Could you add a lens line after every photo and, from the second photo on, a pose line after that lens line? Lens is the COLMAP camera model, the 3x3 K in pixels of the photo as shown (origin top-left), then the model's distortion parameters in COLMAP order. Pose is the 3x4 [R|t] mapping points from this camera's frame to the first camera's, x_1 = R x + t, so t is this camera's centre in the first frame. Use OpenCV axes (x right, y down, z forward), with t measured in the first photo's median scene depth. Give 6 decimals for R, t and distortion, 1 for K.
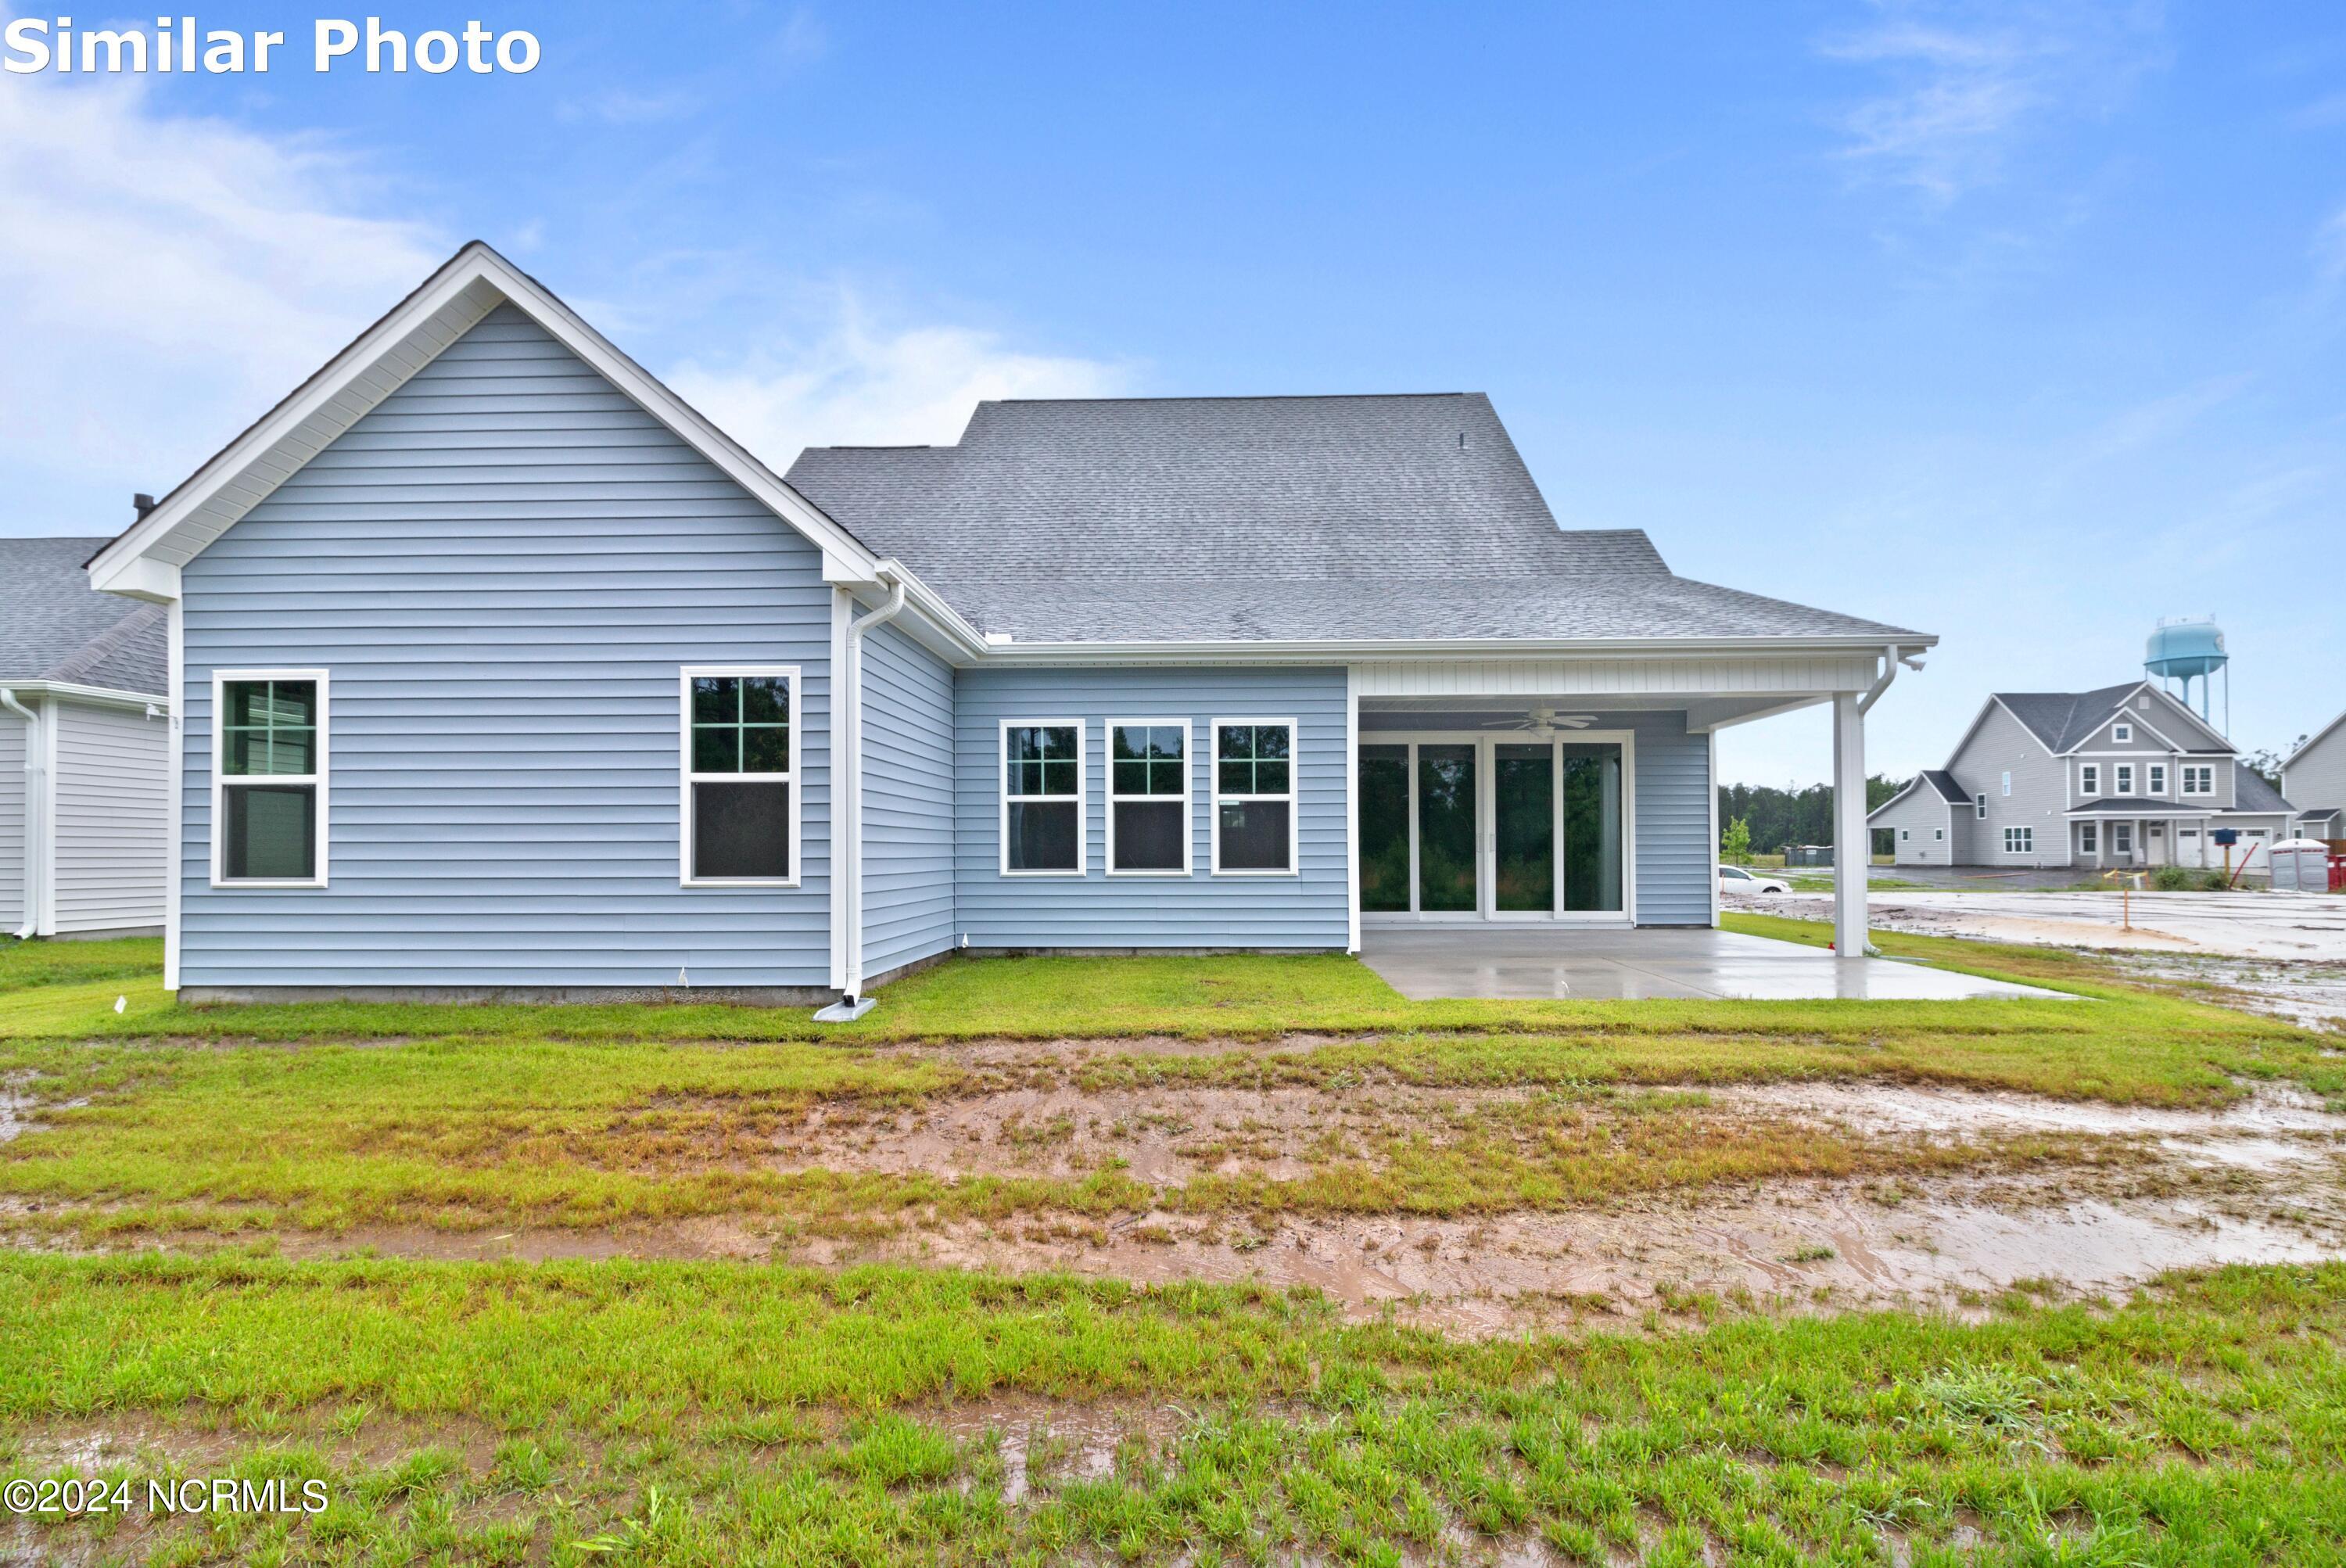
lens RADIAL K [[1184.9, 0, 1166.6], [0, 1184.9, 840.3], [0, 0, 1]] dist [0.000558, -0.001113]
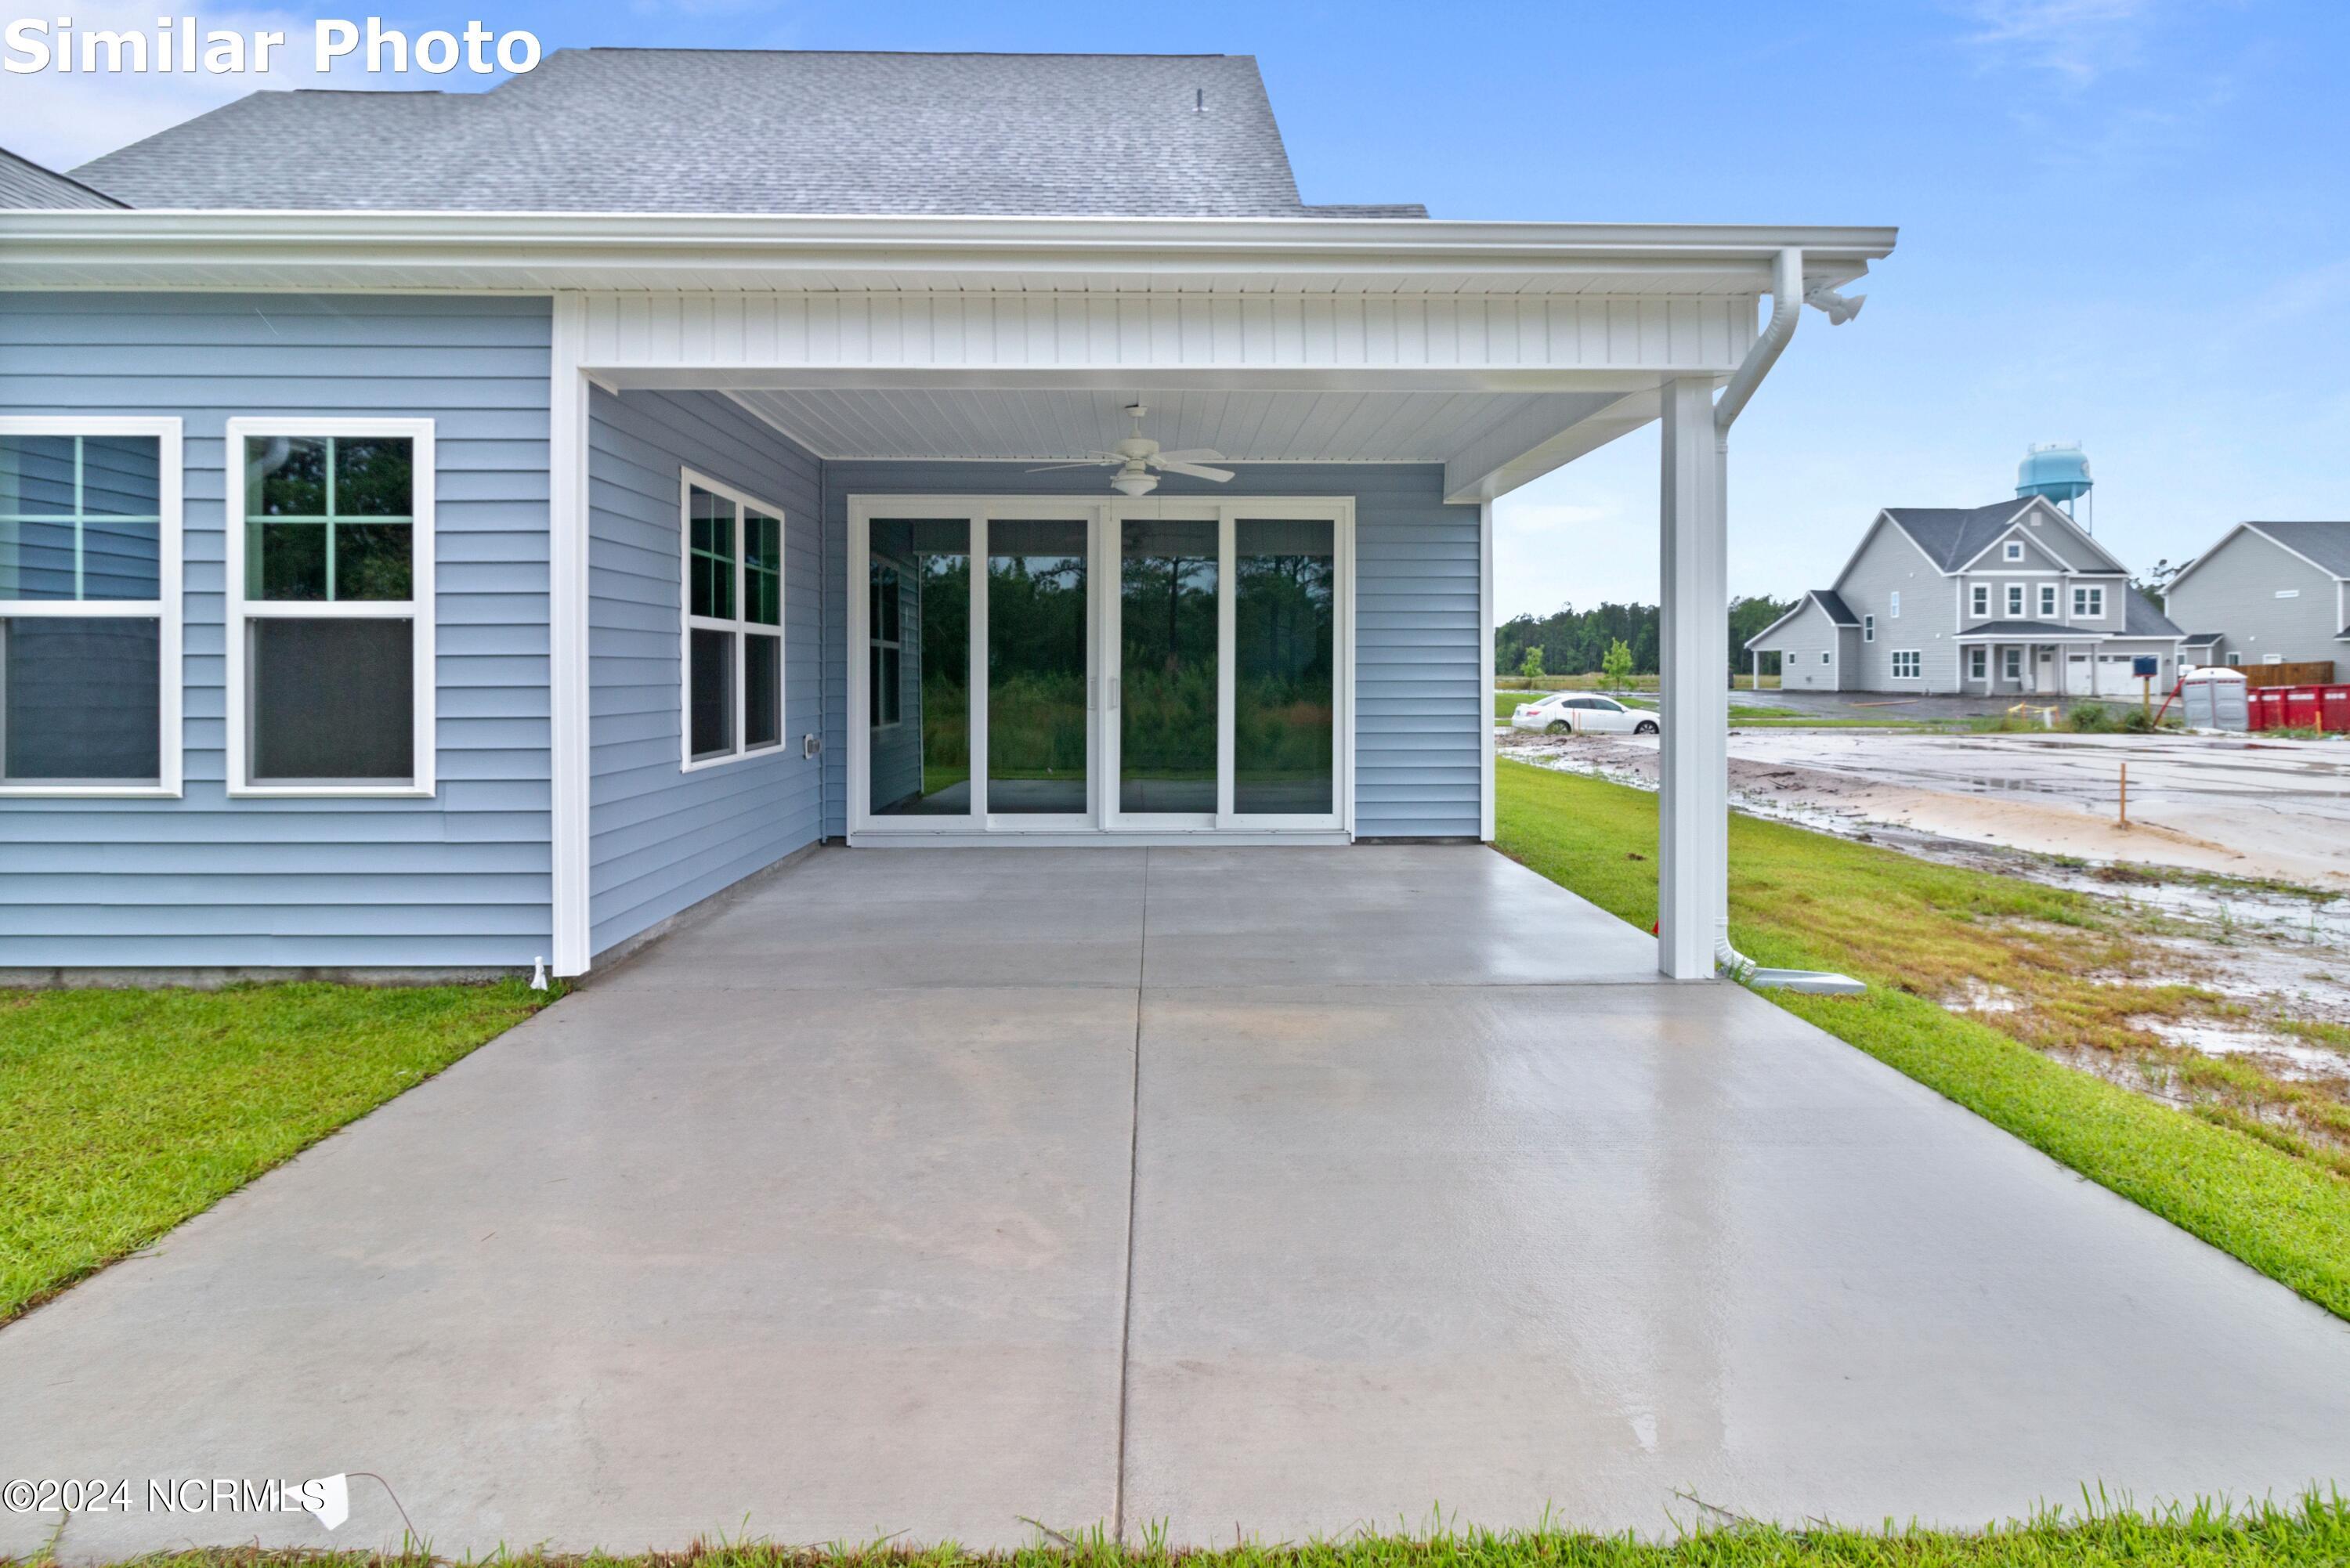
lens RADIAL K [[1221.7, 0, 1179.9], [0, 1221.7, 687.6], [0, 0, 1]] dist [0.000819, 0.000580]
pose [[0.995561, 0.001314, 0.094112, 0.059912], [-0.003605, 0.999701, 0.024181, -0.003606], [-0.094052, -0.024413, 0.995268, 0.098383]]
